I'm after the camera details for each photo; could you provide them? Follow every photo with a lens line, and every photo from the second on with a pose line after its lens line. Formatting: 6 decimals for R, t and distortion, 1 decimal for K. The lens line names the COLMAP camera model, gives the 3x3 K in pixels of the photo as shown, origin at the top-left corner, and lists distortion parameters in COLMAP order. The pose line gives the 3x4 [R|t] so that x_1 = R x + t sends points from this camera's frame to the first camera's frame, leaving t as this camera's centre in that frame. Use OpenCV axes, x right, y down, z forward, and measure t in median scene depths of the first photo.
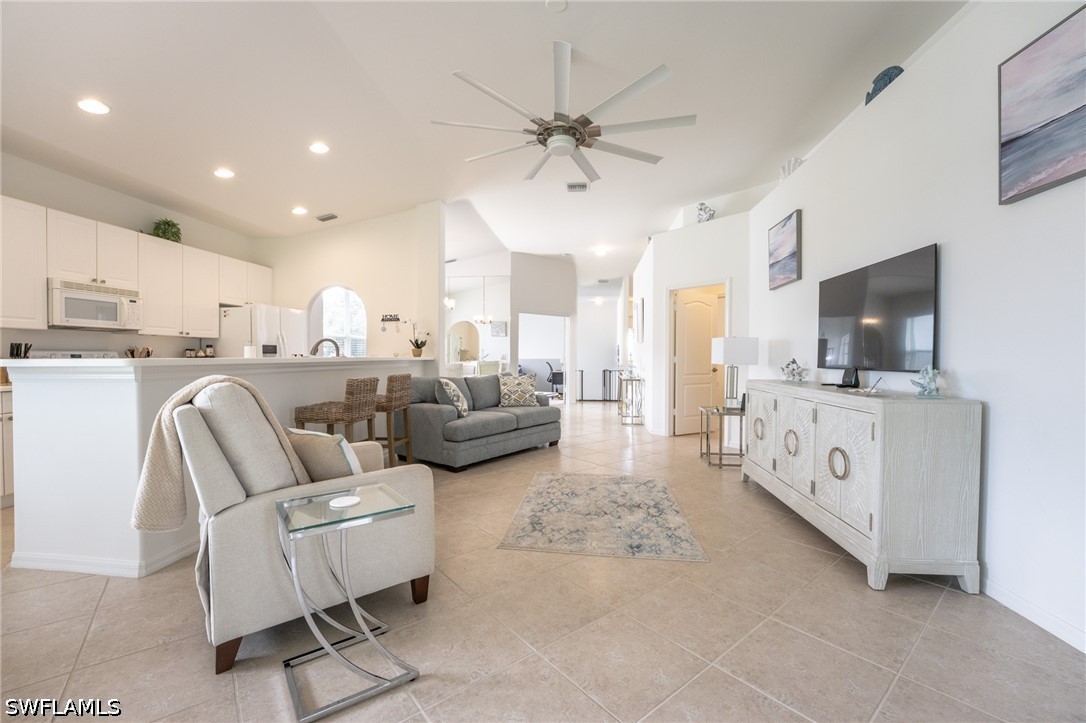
lens RADIAL K [[446.0, 0, 537.9], [0, 446.0, 363.1], [0, 0, 1]] dist [-0.023410, 0.002316]
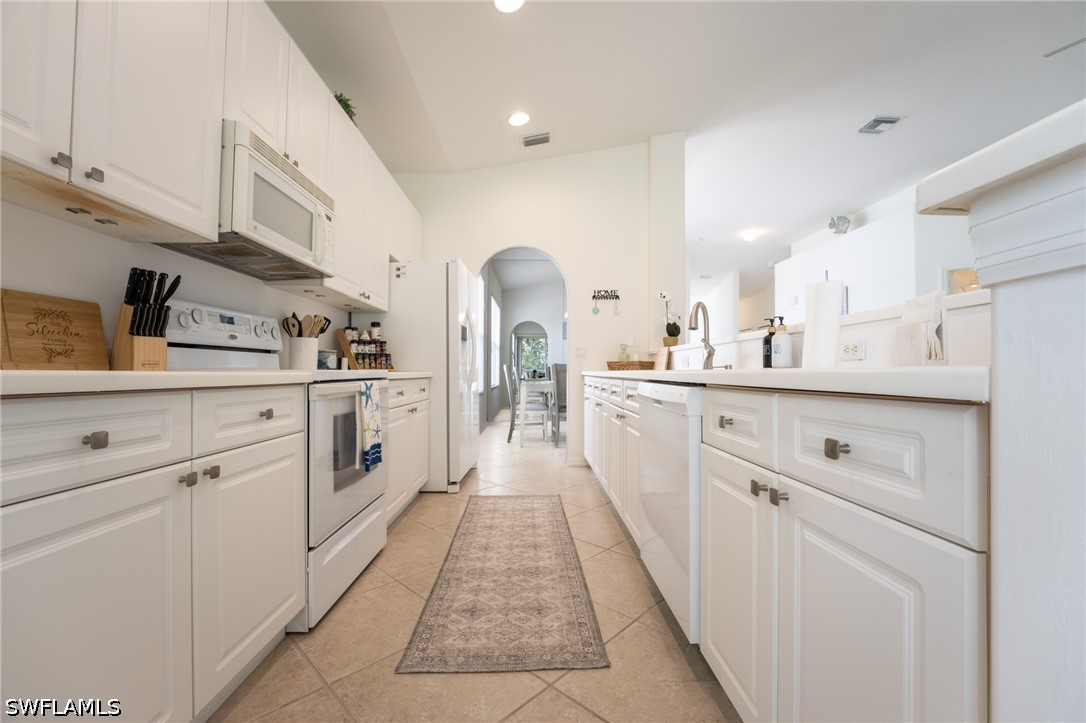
lens RADIAL K [[446.0, 0, 545.4], [0, 446.0, 361.3], [0, 0, 1]] dist [-0.023410, 0.002316]
pose [[0.991986, 0.007511, 0.126123, -0.649485], [-0.002830, 0.999302, -0.037254, 0.036245], [-0.126314, 0.036599, 0.991315, 0.413285]]
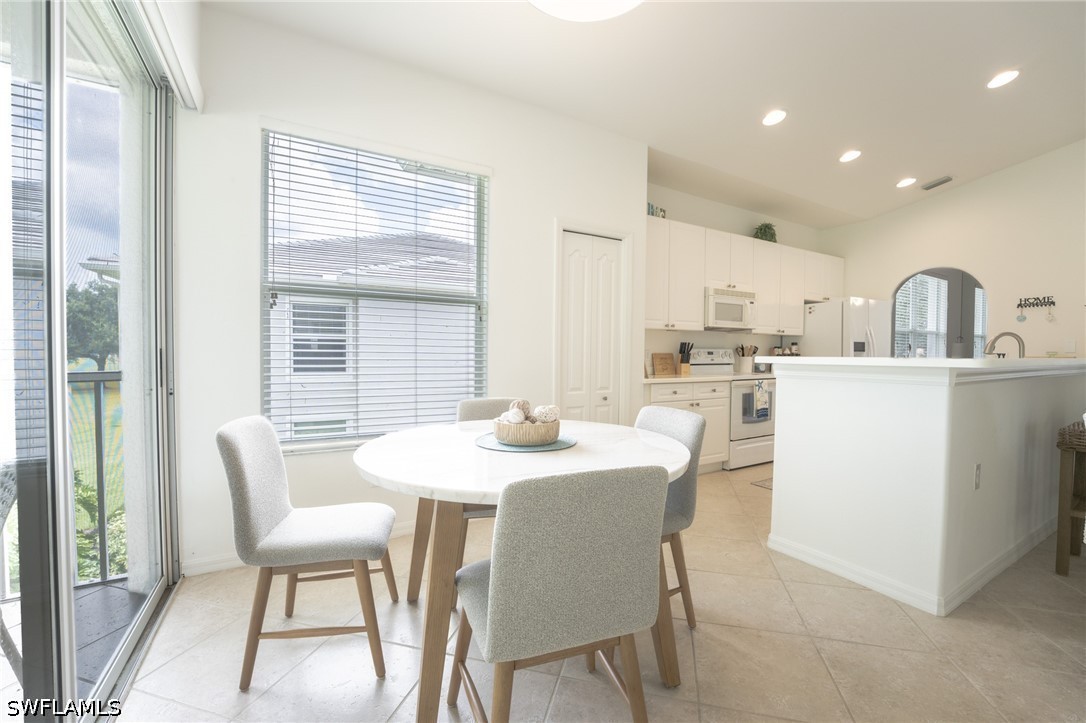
lens RADIAL K [[446.0, 0, 544.0], [0, 446.0, 364.9], [0, 0, 1]] dist [-0.023410, 0.002316]
pose [[0.596255, 0.028067, -0.802304, -0.305405], [-0.019877, 0.999598, 0.020197, 0.000179], [0.802549, 0.003905, 0.596574, -0.055423]]
